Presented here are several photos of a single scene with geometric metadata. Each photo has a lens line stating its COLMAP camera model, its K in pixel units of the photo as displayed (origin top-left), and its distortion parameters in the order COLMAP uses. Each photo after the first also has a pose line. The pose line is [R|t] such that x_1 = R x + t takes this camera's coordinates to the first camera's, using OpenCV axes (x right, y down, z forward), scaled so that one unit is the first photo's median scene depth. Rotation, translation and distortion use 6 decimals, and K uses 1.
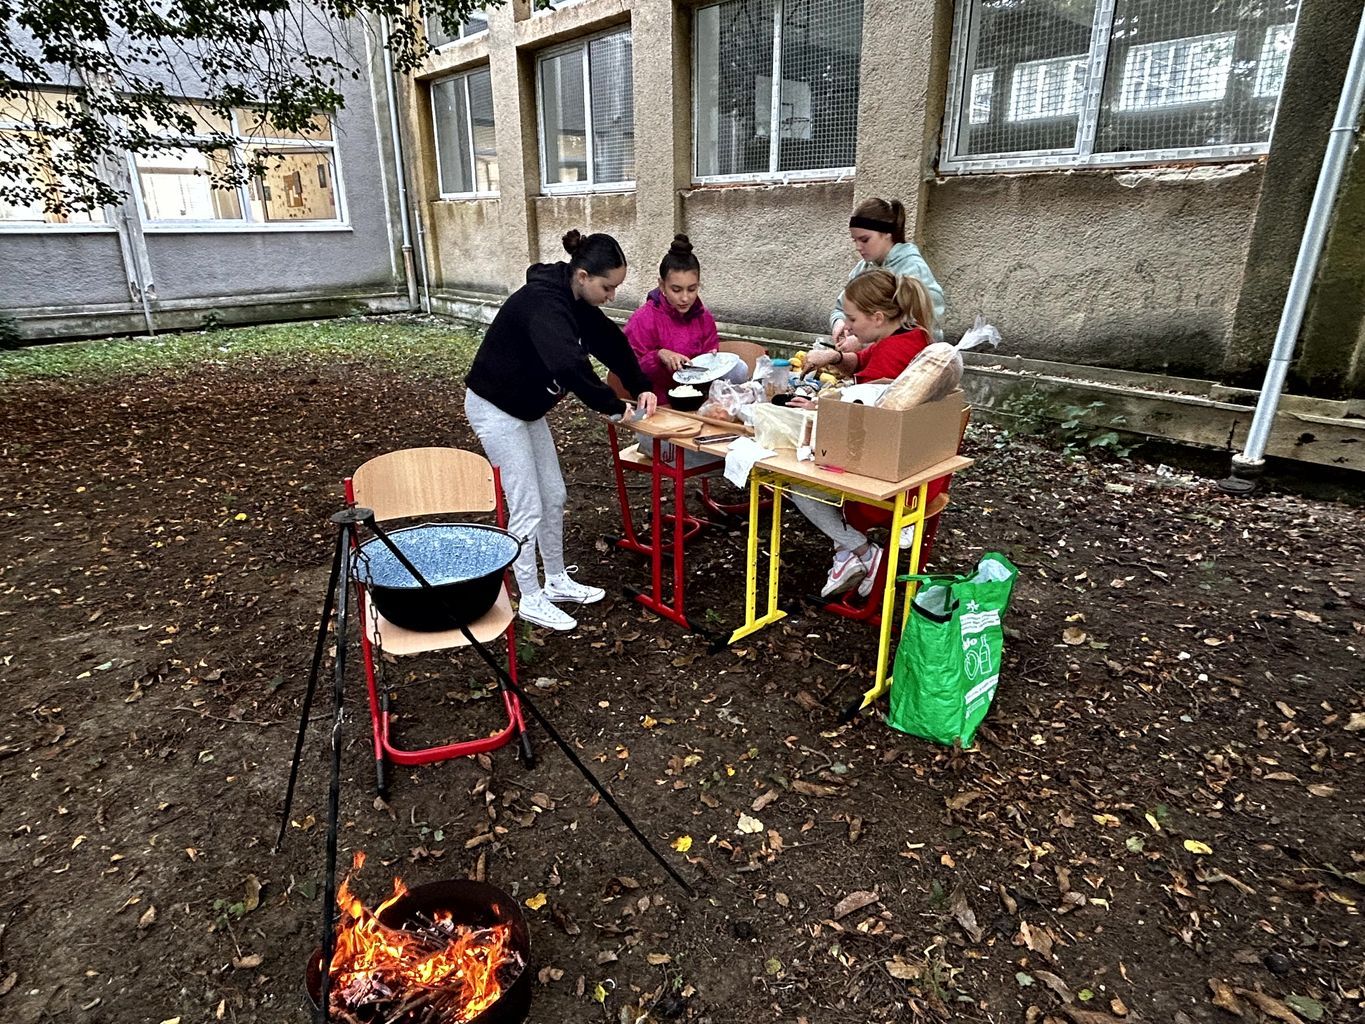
lens RADIAL K [[827.5, 0, 672.5], [0, 827.5, 507.9], [0, 0, 1]] dist [-0.002759, -0.000705]
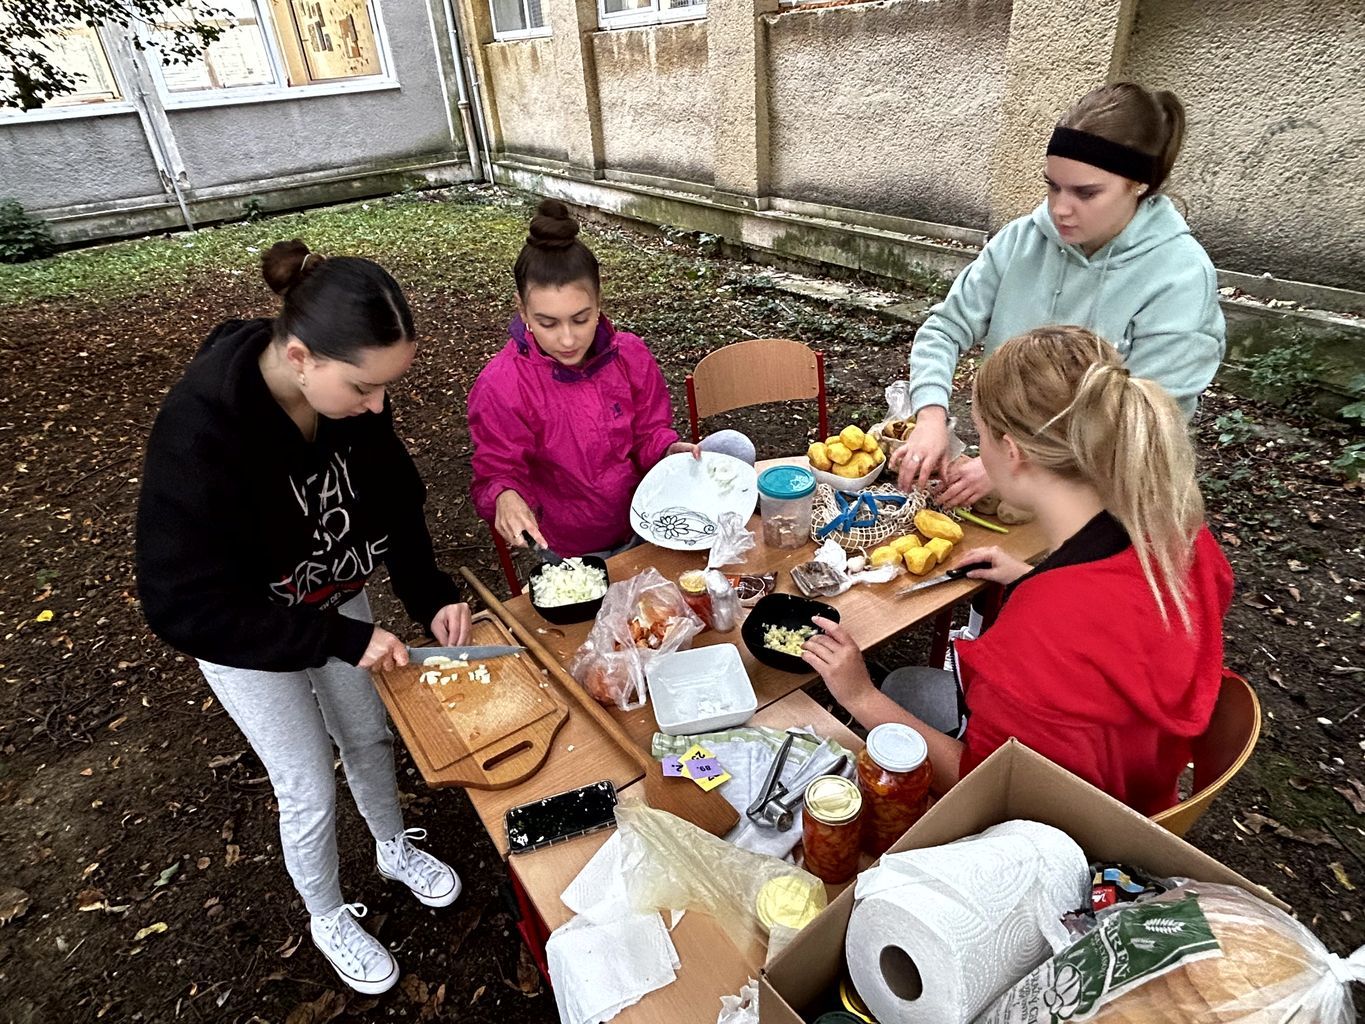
lens RADIAL K [[827.5, 0, 672.5], [0, 827.5, 507.9], [0, 0, 1]] dist [-0.002759, -0.000705]
pose [[0.987197, 0.013210, -0.158960, 0.036943], [0.016944, 0.982242, 0.186853, -0.068157], [0.158605, -0.187154, 0.969442, 0.144340]]
